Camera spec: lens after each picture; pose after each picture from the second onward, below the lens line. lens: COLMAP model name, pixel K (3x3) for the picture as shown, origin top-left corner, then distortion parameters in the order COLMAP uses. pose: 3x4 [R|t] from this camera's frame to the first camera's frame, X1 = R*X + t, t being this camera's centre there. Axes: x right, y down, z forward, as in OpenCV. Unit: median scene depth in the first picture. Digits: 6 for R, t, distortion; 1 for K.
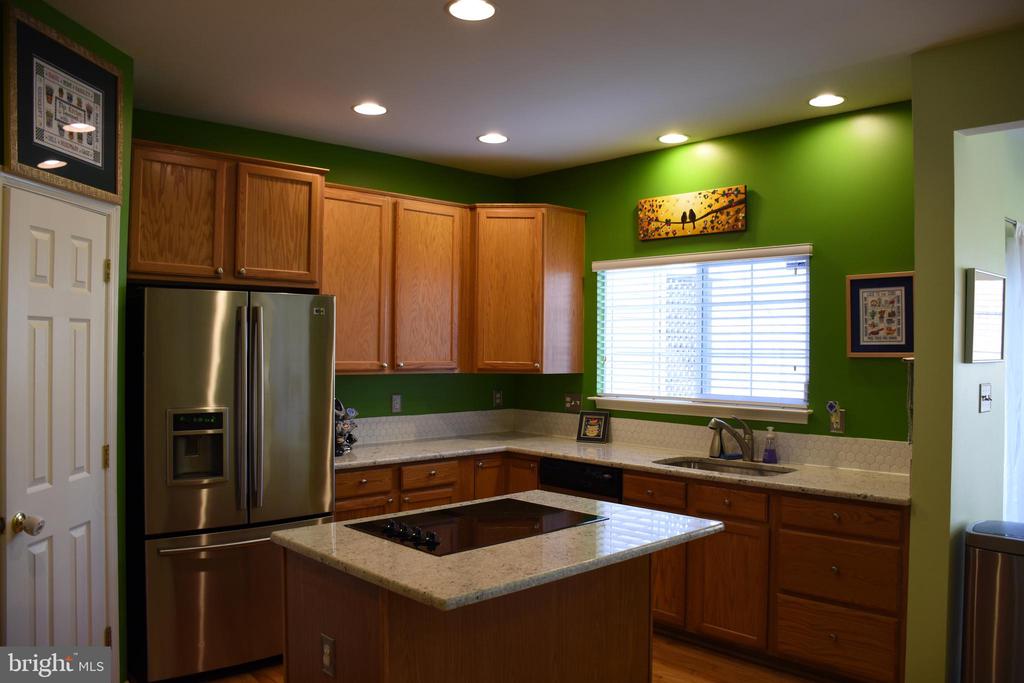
lens RADIAL K [[798.9, 0, 512.0], [0, 798.9, 341.5], [0, 0, 1]] dist [-0.150906, 0.109008]
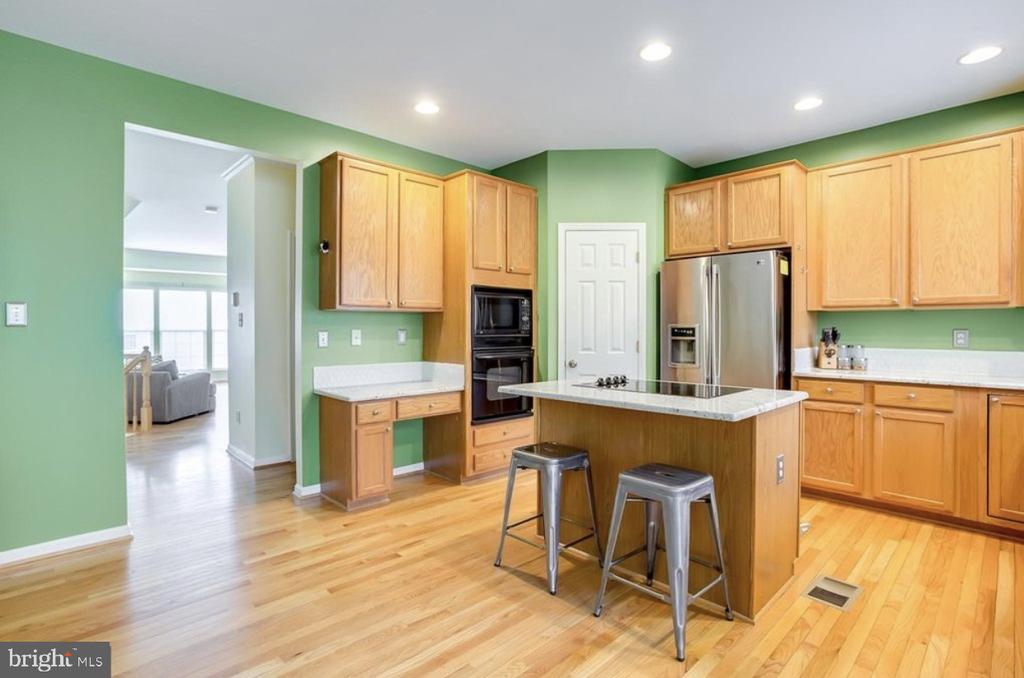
lens RADIAL K [[502.2, 0, 510.1], [0, 502.2, 326.0], [0, 0, 1]] dist [-0.051226, 0.026880]
pose [[0.022176, -0.008845, -0.999715, 0.566216], [0.005142, 0.999949, -0.008733, 0.072655], [0.999741, -0.004947, 0.022220, 0.430794]]
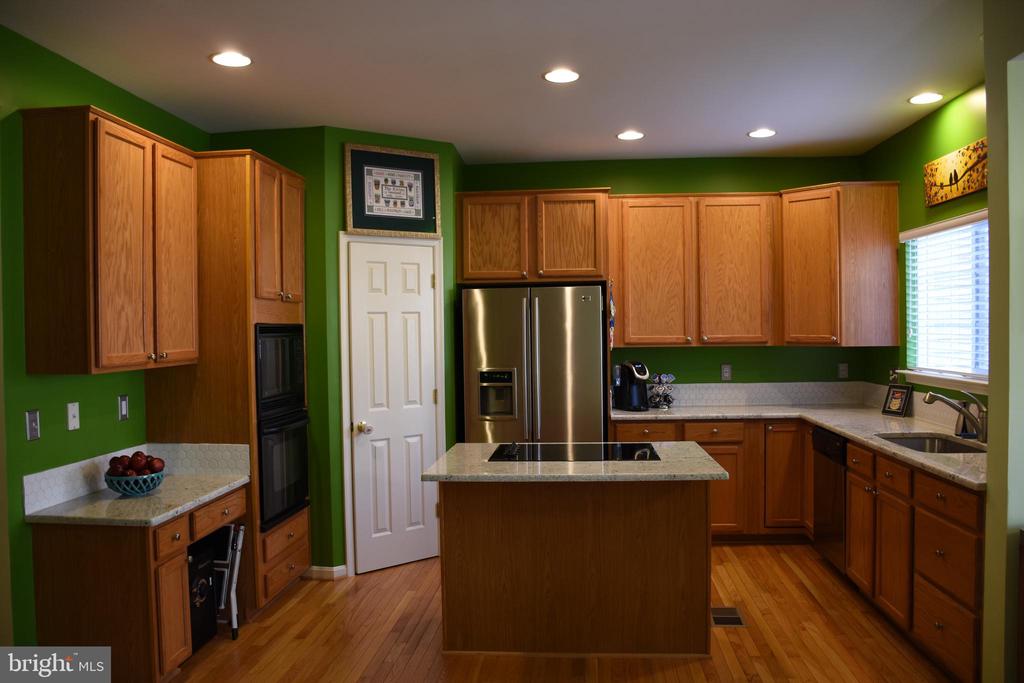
lens RADIAL K [[798.9, 0, 512.0], [0, 798.9, 341.5], [0, 0, 1]] dist [-0.150906, 0.109008]
pose [[0.669716, -0.004190, -0.742606, 0.564600], [0.024528, 0.999563, 0.016480, 0.007566], [0.742212, -0.029252, 0.669526, 0.003662]]
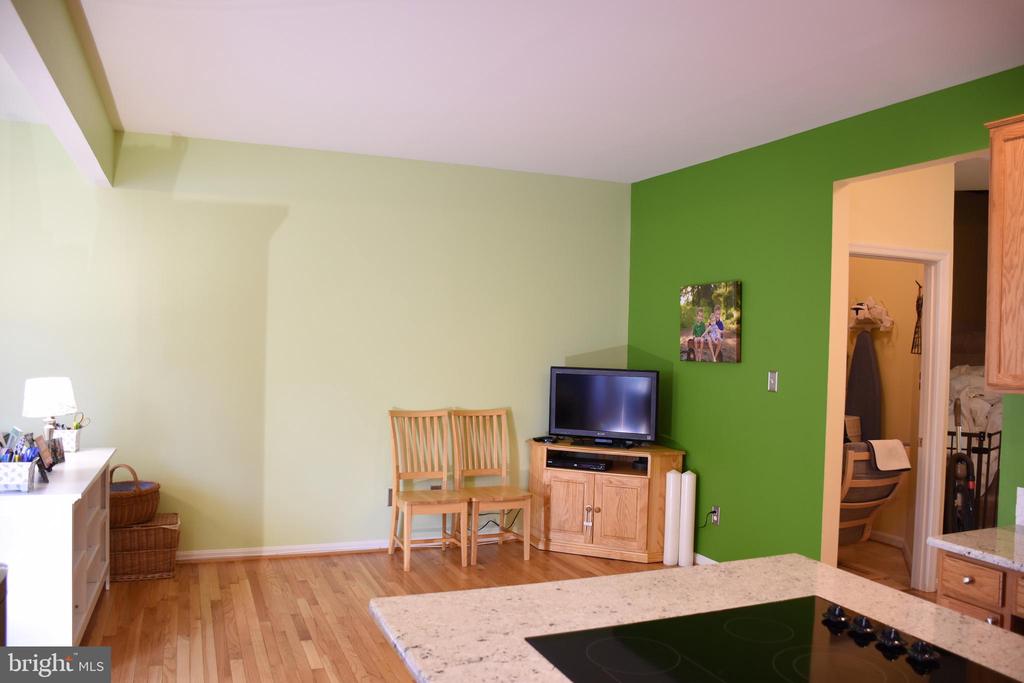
lens RADIAL K [[798.9, 0, 512.0], [0, 798.9, 341.5], [0, 0, 1]] dist [-0.150906, 0.109008]
pose [[-0.938853, -0.035678, 0.342465, -0.032282], [-0.037273, 0.999303, 0.001925, 0.008923], [-0.342295, -0.010958, -0.939529, 0.969672]]
